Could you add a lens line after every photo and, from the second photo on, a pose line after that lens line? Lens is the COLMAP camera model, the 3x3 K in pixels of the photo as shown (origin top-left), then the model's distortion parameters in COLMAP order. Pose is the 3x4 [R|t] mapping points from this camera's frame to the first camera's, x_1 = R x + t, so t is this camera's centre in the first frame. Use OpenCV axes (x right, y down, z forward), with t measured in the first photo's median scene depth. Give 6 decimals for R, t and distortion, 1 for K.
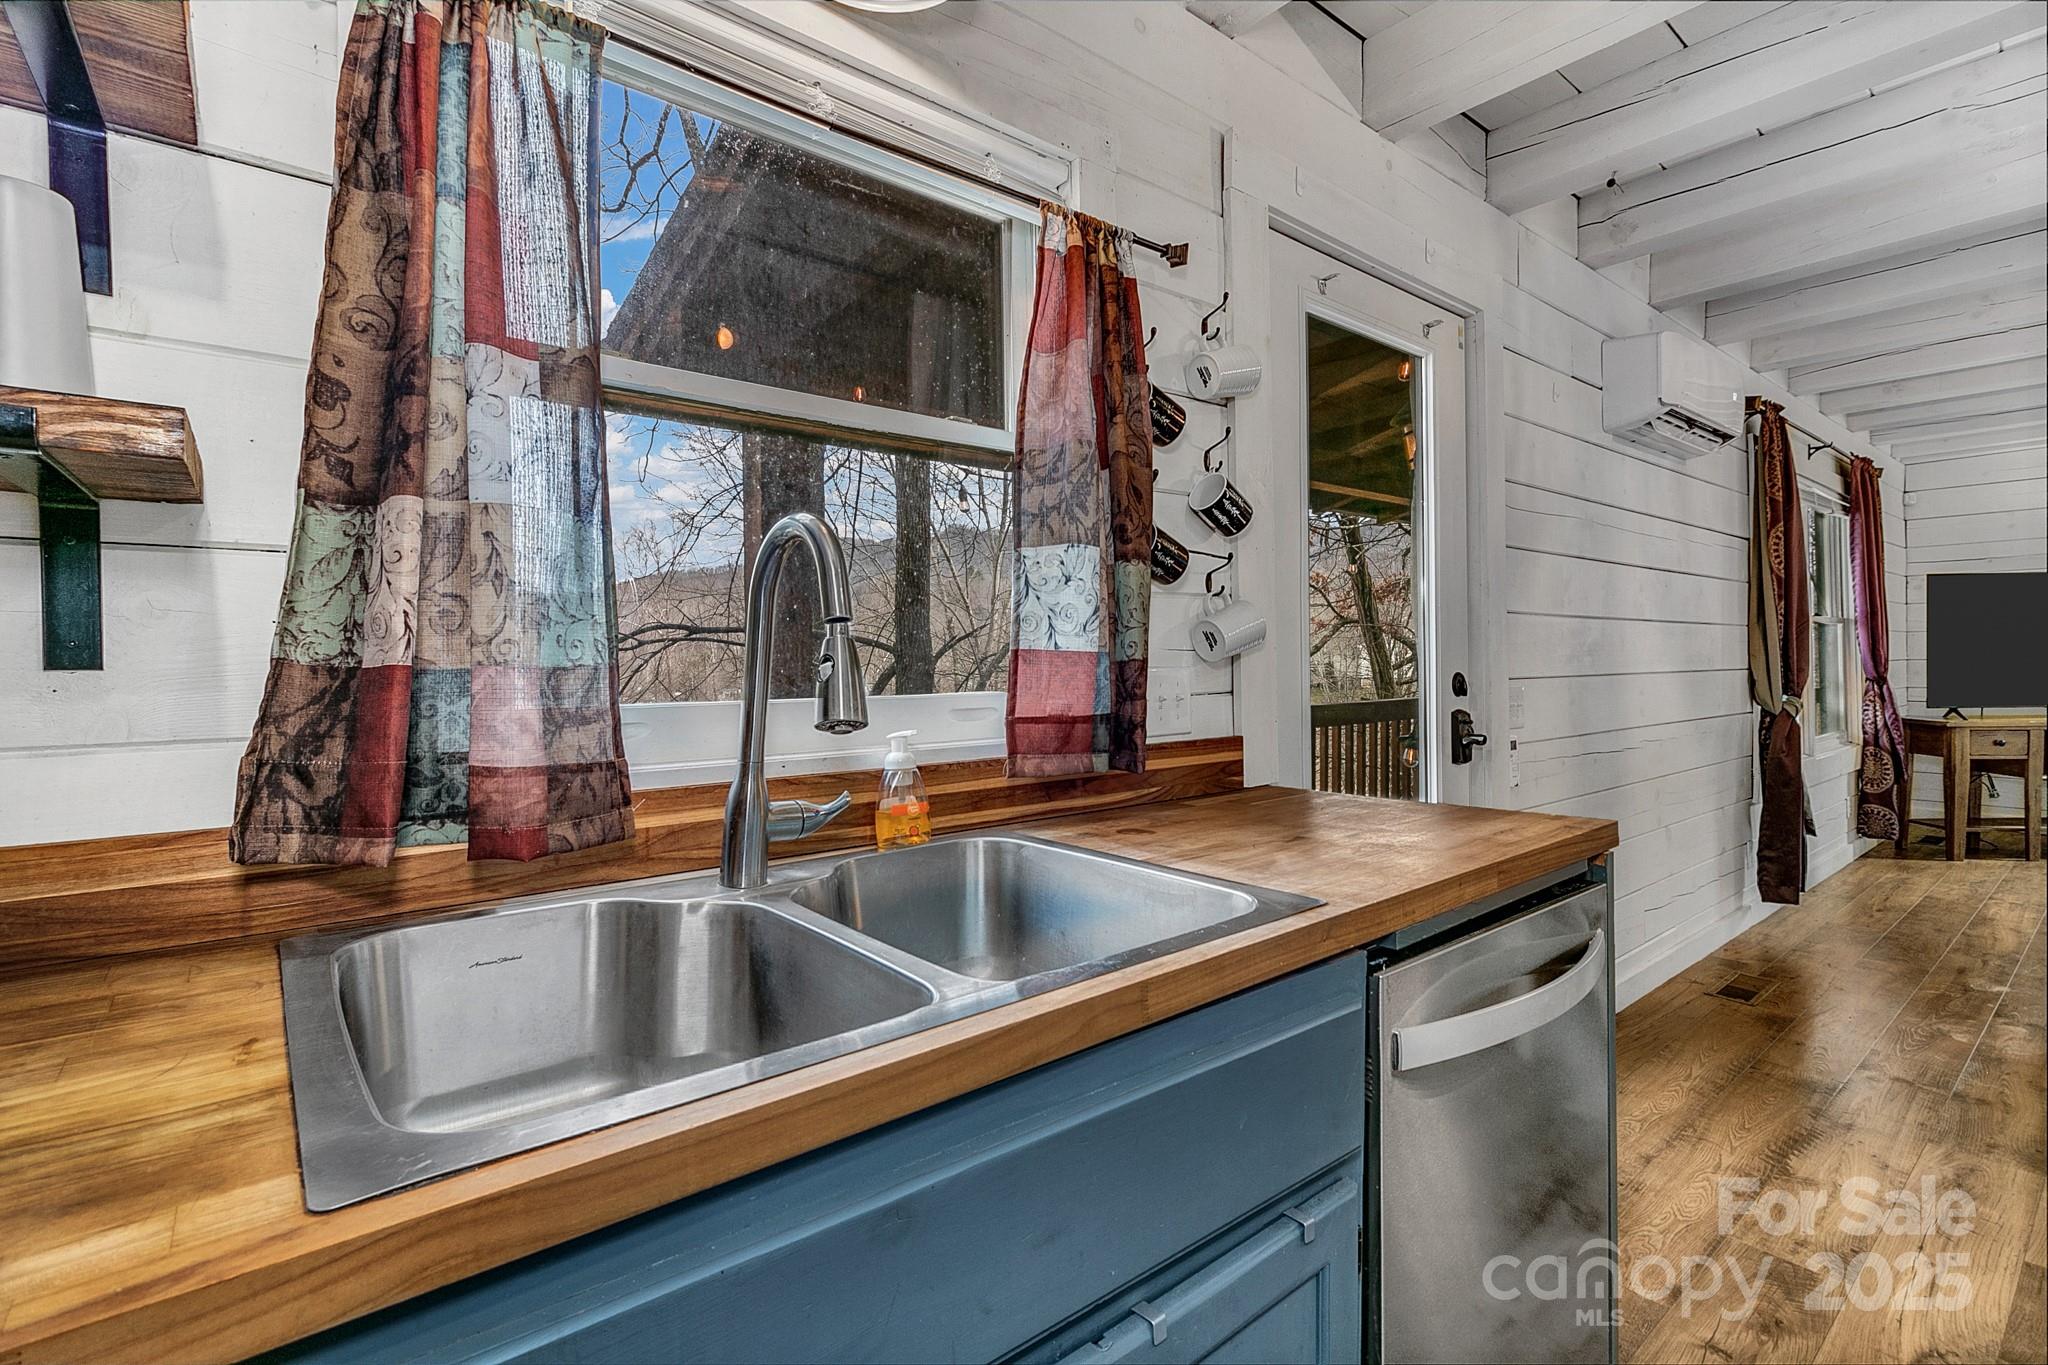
lens RADIAL K [[941.9, 0, 1017.4], [0, 941.9, 675.4], [0, 0, 1]] dist [0.003832, 0.001152]
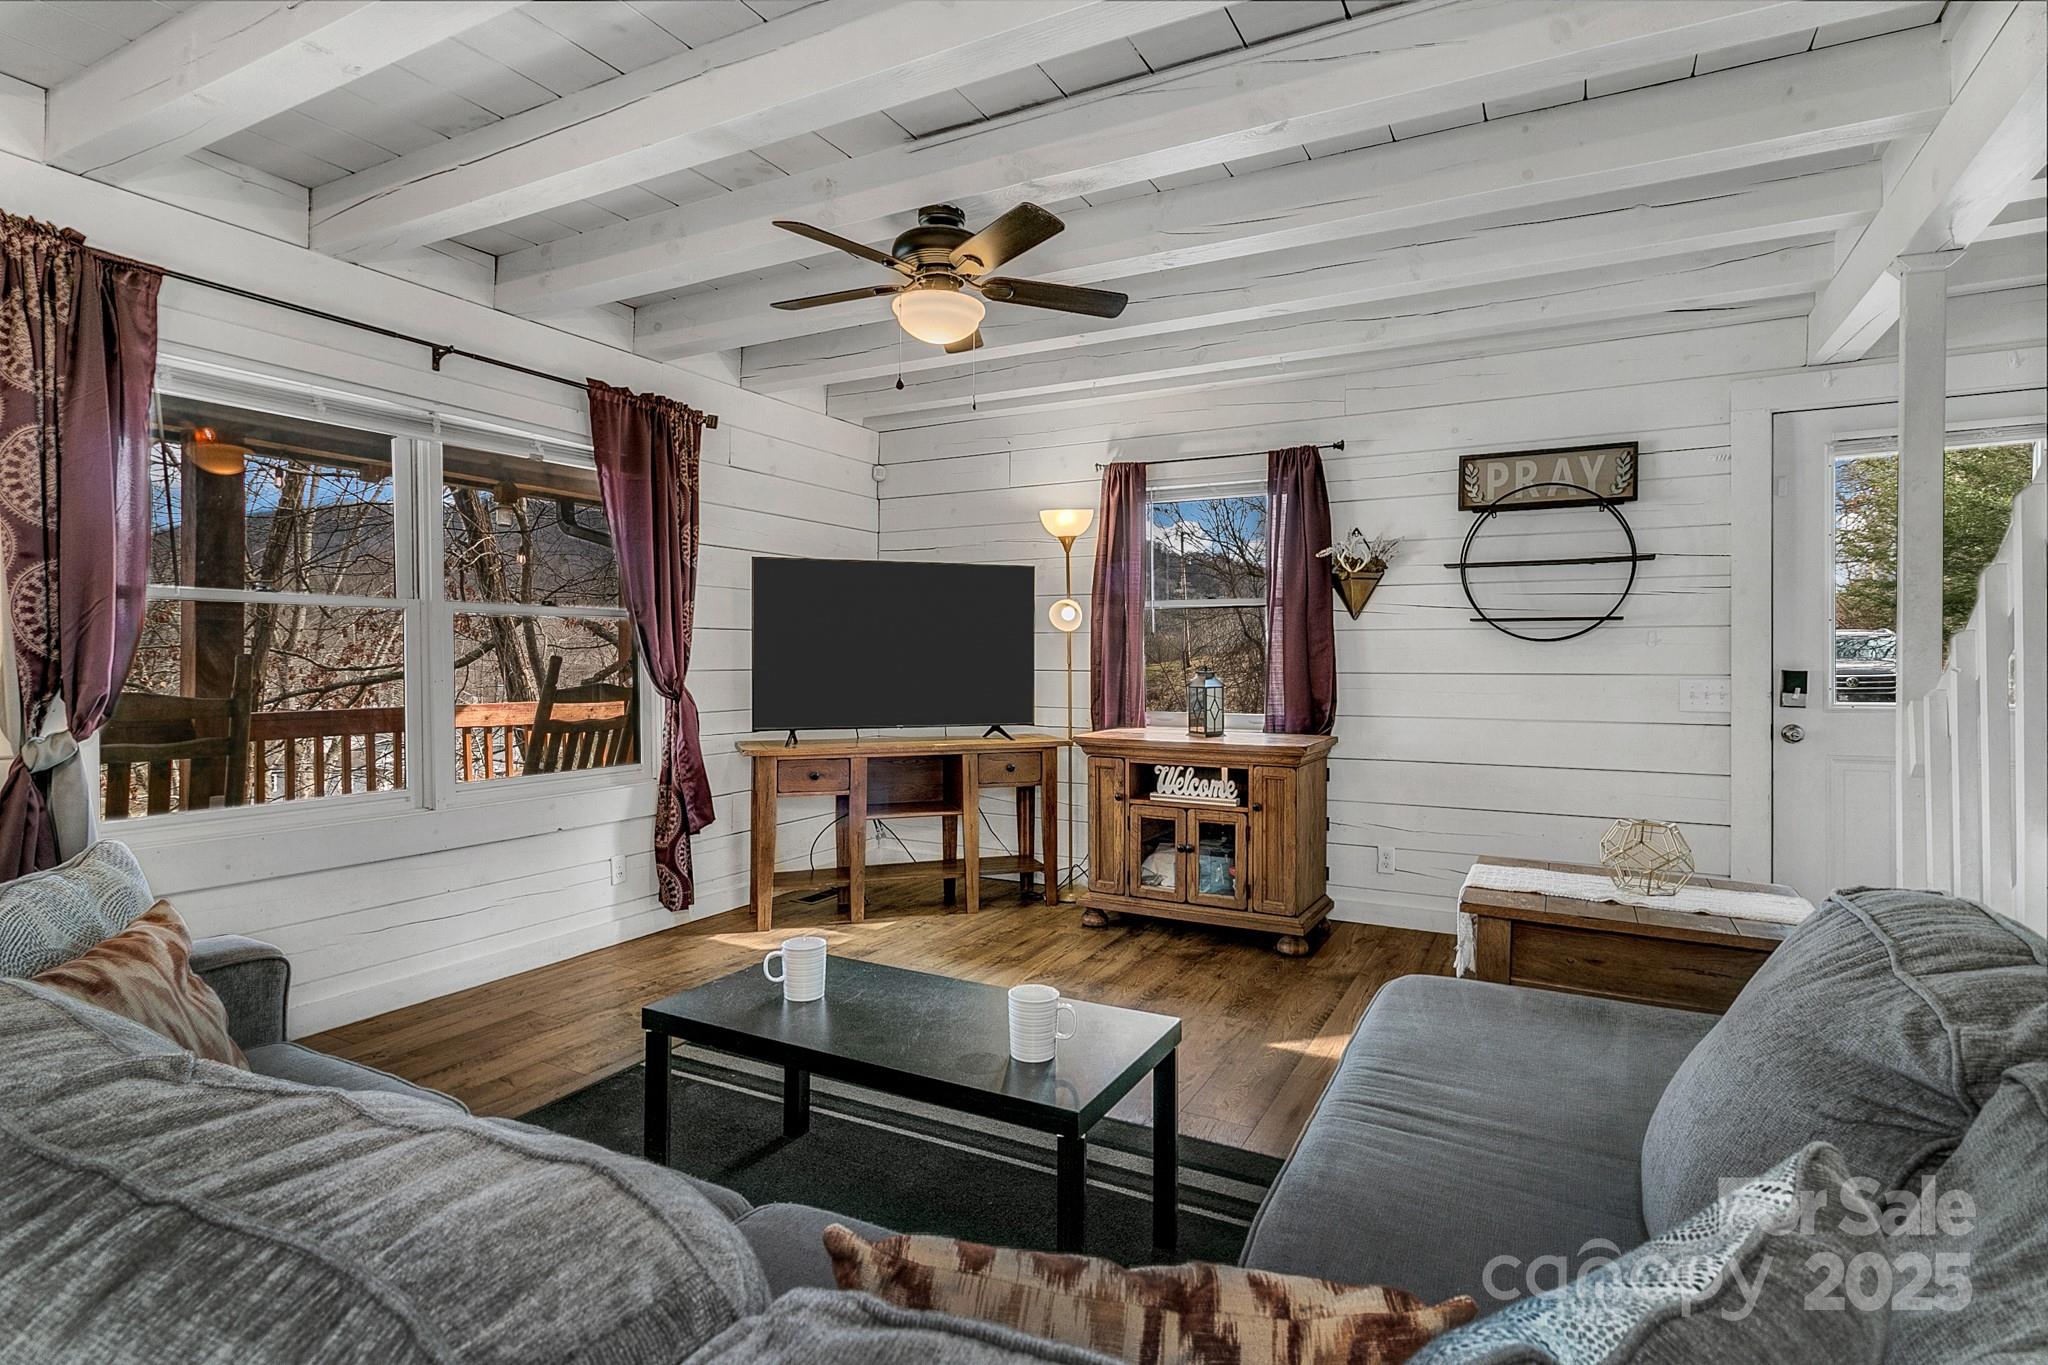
lens RADIAL K [[1036.6, 0, 1012.8], [0, 1036.6, 677.0], [0, 0, 1]] dist [-0.003843, -0.000224]
pose [[0.924155, 0.009421, 0.381901, 1.059570], [-0.010225, 0.999948, 0.000078, -0.014487], [-0.381880, -0.003977, 0.924203, 0.182942]]
